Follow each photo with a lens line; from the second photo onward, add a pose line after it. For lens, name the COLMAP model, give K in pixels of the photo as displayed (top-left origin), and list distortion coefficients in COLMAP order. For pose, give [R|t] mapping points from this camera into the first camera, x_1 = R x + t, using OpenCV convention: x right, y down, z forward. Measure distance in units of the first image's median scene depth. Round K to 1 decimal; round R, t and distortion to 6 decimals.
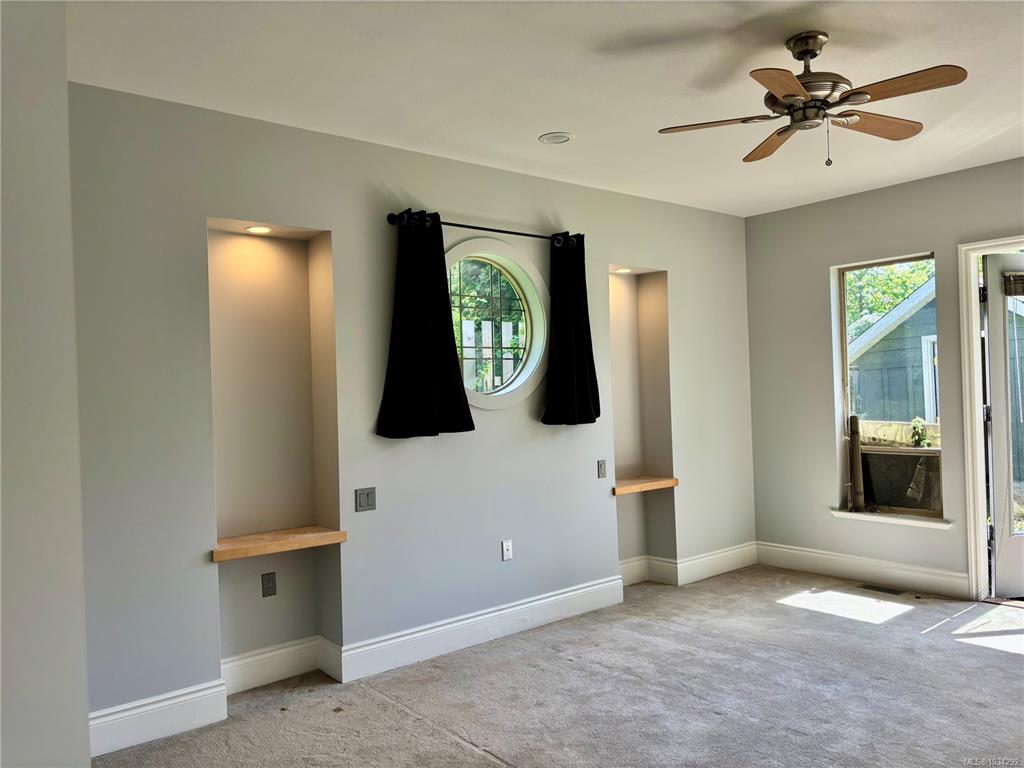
lens RADIAL K [[779.3, 0, 483.3], [0, 779.3, 395.7], [0, 0, 1]] dist [0.055472, -0.068302]
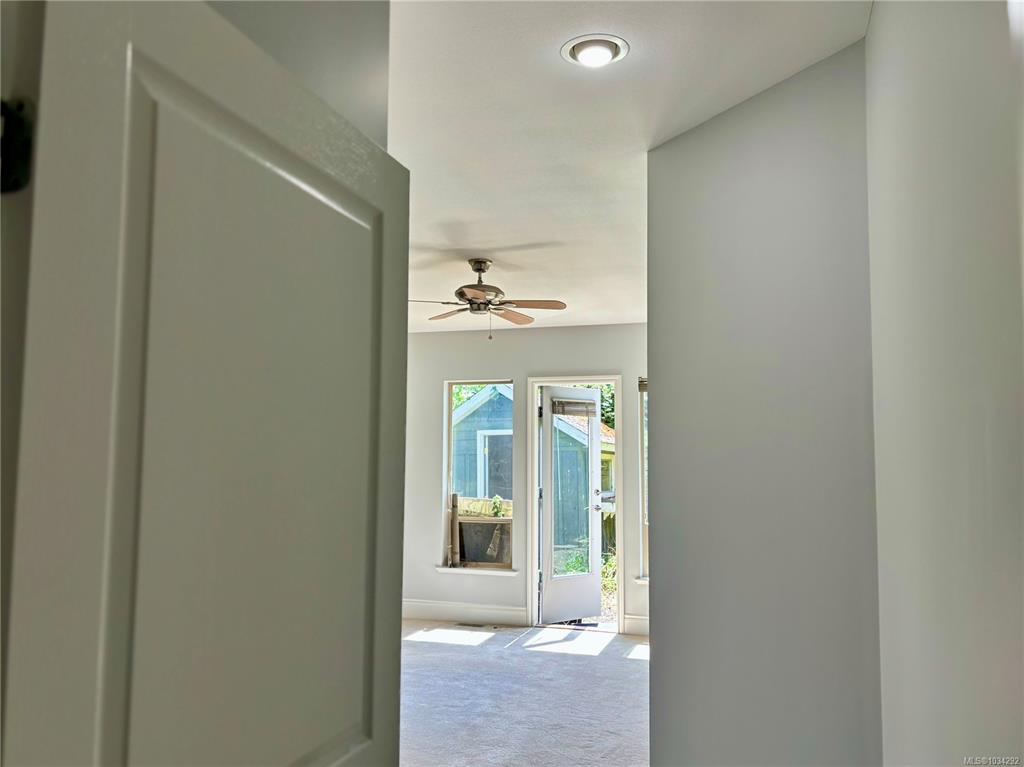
lens RADIAL K [[779.3, 0, 507.3], [0, 779.3, 383.2], [0, 0, 1]] dist [0.055472, -0.068302]
pose [[0.841318, 0.092583, 0.532553, -0.202126], [-0.030990, 0.991863, -0.123477, 0.000630], [-0.539651, 0.087379, 0.837342, -0.196716]]
